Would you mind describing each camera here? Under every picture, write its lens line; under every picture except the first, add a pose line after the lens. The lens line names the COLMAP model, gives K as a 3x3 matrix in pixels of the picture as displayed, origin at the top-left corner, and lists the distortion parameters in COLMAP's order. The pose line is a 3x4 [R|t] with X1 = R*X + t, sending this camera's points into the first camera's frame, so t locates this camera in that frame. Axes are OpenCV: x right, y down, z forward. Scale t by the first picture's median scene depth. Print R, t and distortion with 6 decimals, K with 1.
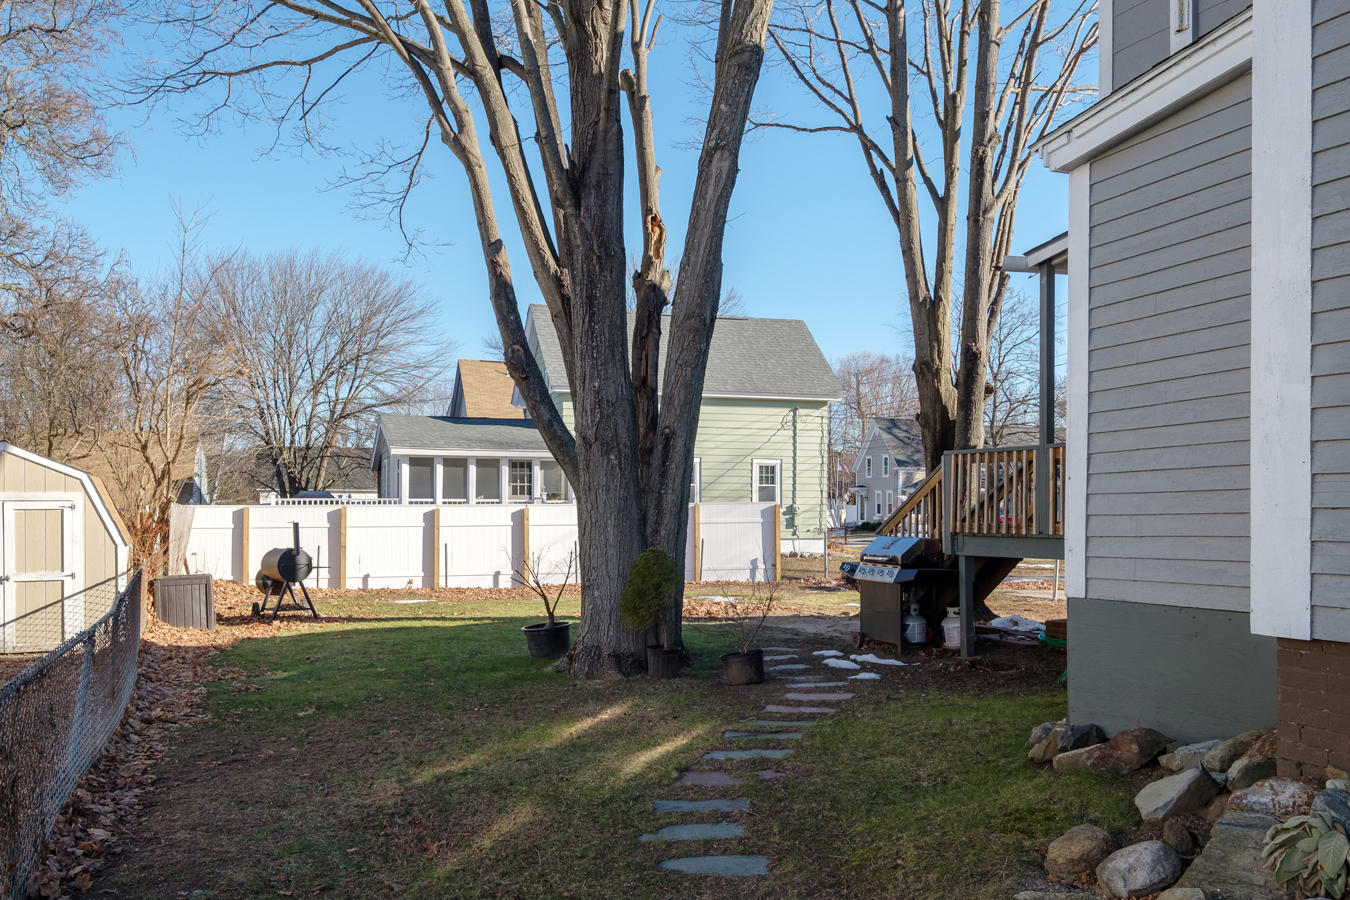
lens RADIAL K [[1205.0, 0, 675.0], [0, 1205.0, 450.0], [0, 0, 1]] dist [-0.011354, -0.007786]
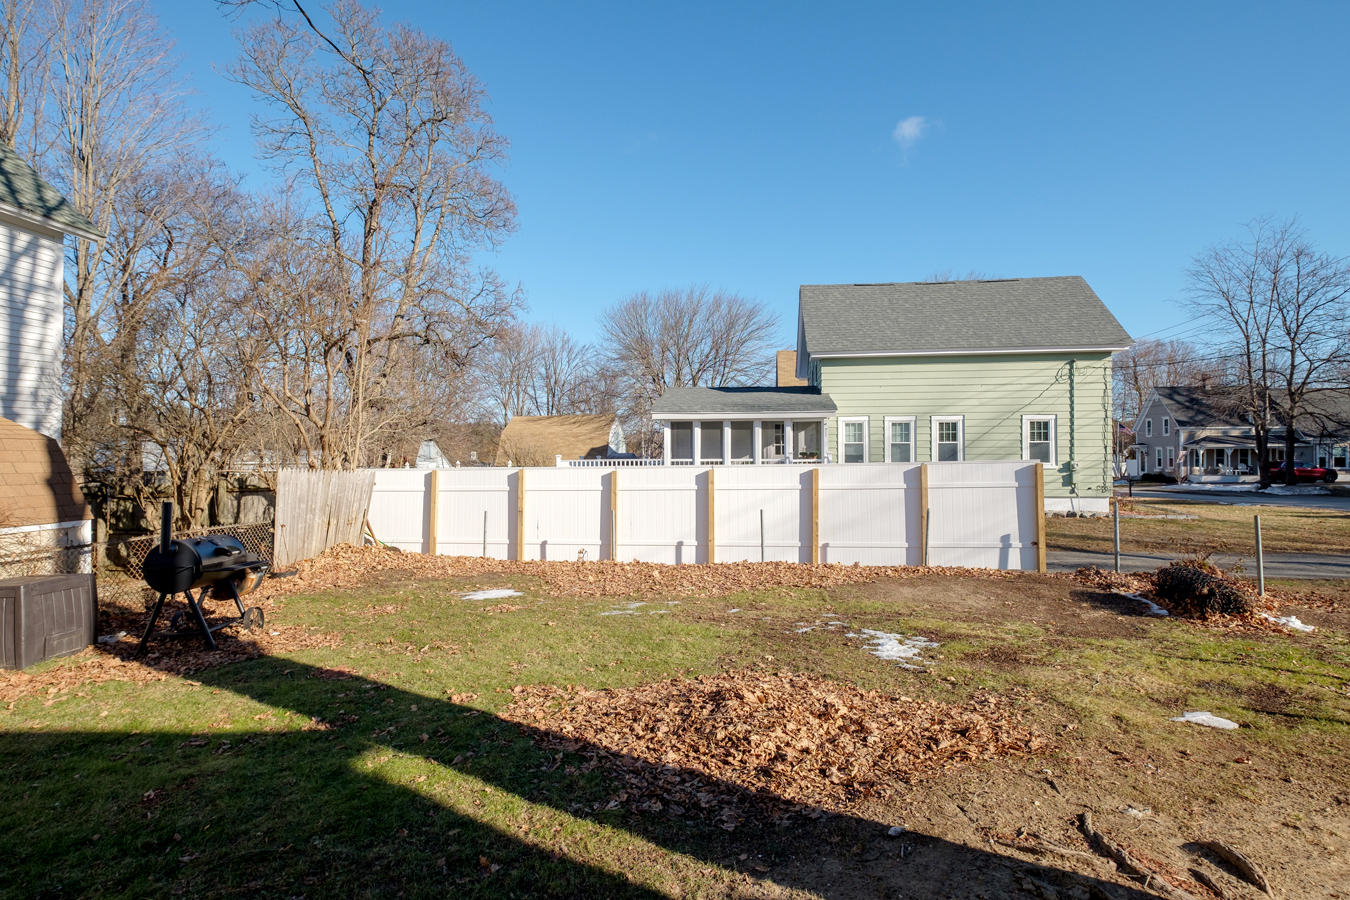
lens RADIAL K [[698.9, 0, 675.0], [0, 698.9, 450.0], [0, 0, 1]] dist [0.003412, 0.001276]
pose [[0.910120, -0.014678, -0.414084, 0.042138], [0.027066, 0.999344, 0.024064, 0.014427], [0.413459, -0.033109, 0.909921, 0.363372]]
